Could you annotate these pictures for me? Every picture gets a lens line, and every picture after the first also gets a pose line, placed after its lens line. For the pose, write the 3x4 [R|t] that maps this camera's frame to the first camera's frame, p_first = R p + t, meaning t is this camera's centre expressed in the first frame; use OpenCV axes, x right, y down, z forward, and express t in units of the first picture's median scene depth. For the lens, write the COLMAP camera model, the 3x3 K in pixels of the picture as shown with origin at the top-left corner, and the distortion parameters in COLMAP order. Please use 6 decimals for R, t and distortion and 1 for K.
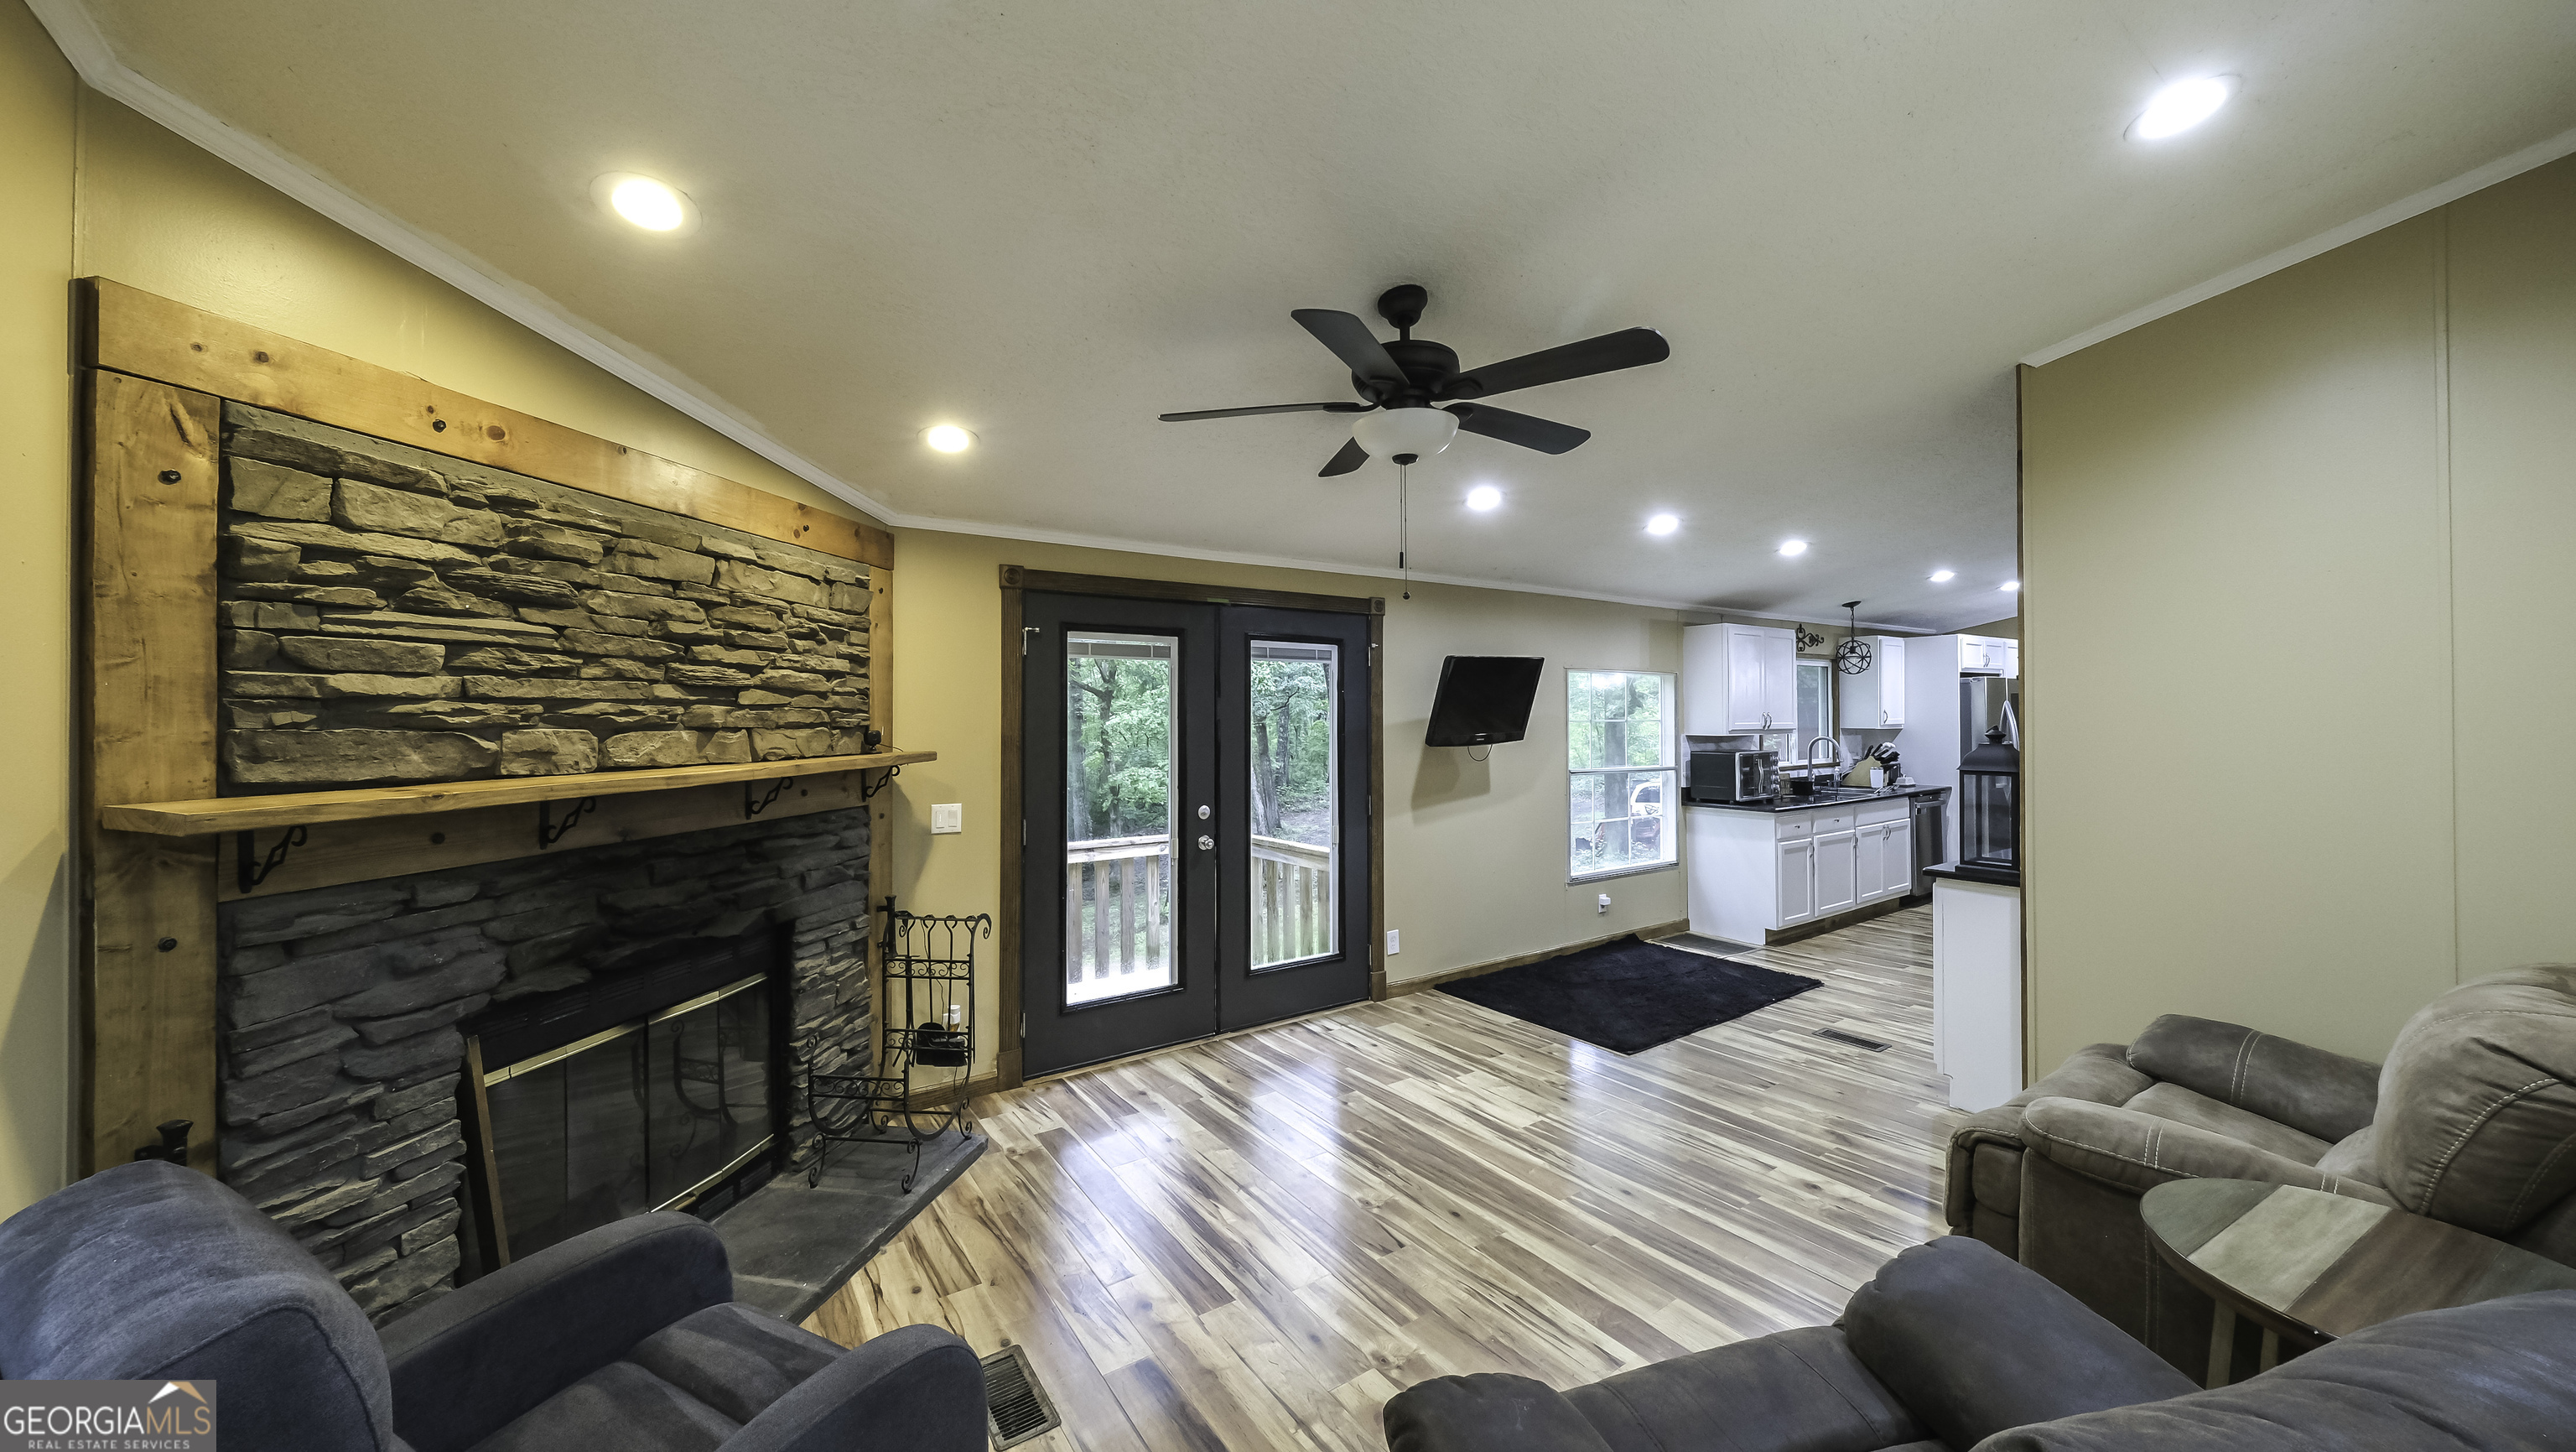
lens RADIAL K [[894.4, 0, 1264.5], [0, 894.4, 715.9], [0, 0, 1]] dist [0.001811, 0.000007]
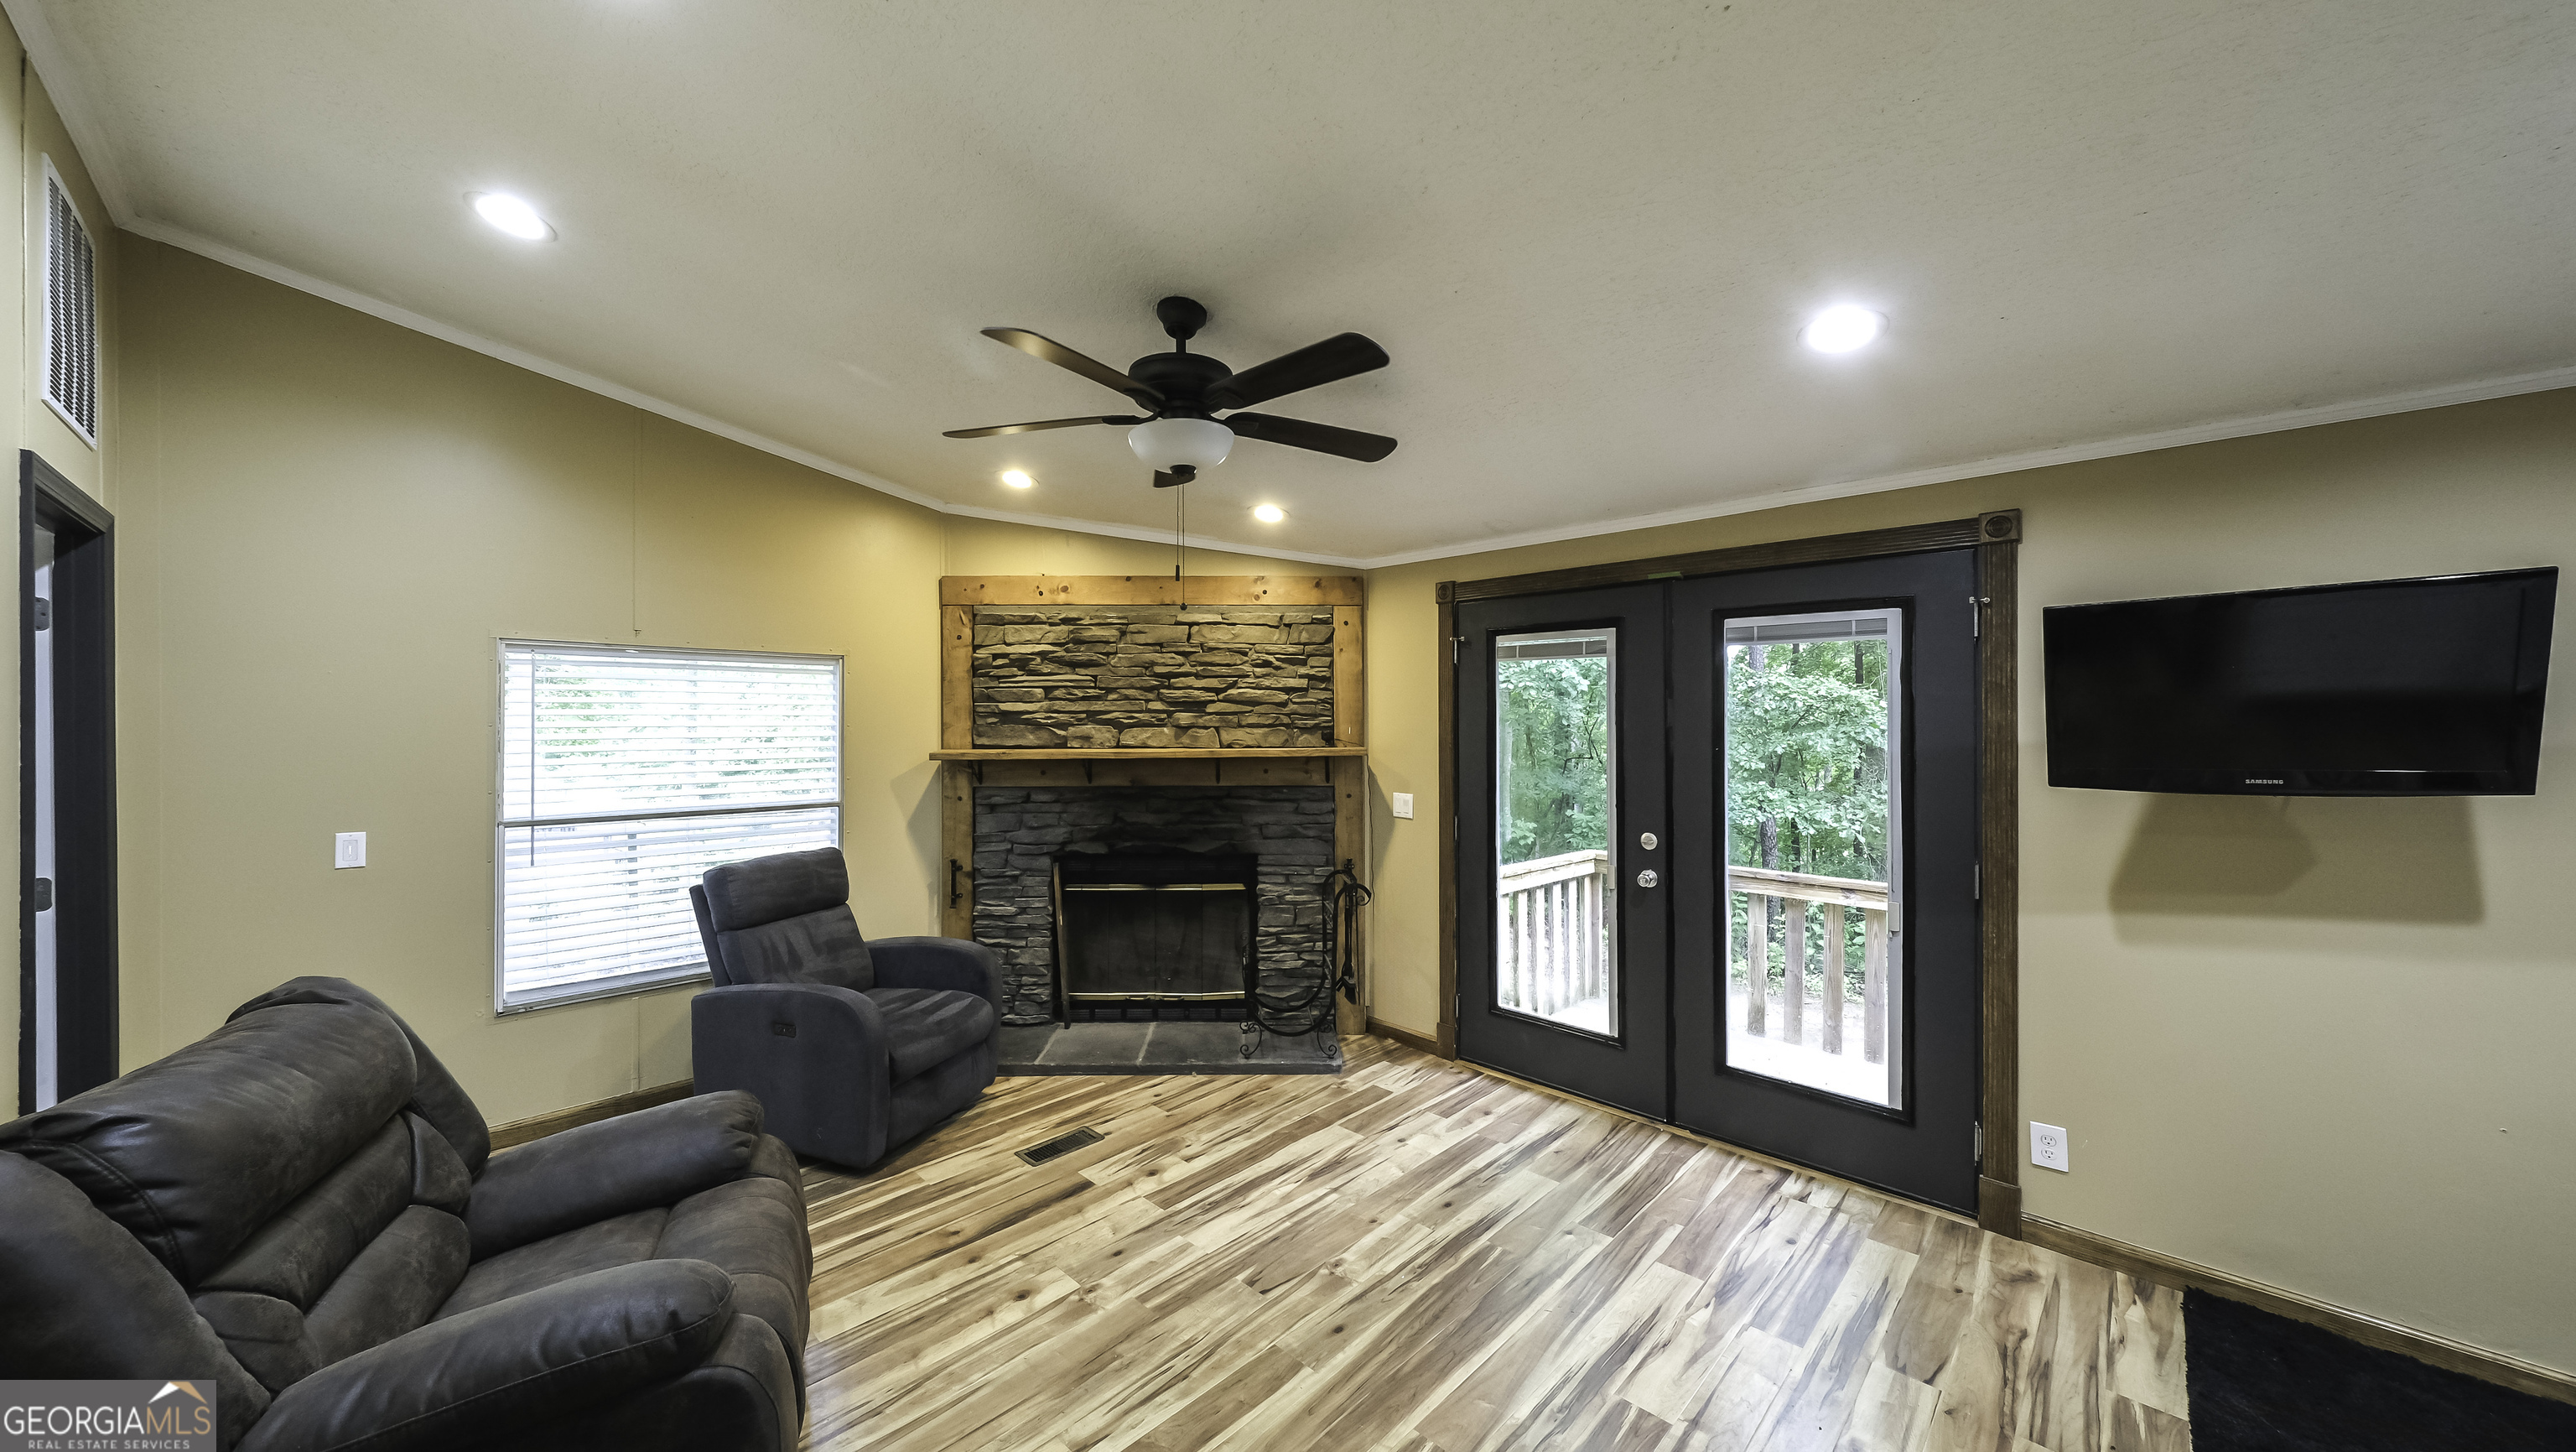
lens RADIAL K [[904.6, 0, 1294.2], [0, 904.6, 707.9], [0, 0, 1]] dist [0.000410, -0.000099]
pose [[0.214842, 0.001677, -0.976647, 1.050885], [0.001438, 0.999997, 0.002033, -0.023501], [0.976648, -0.001841, 0.214839, 0.800715]]
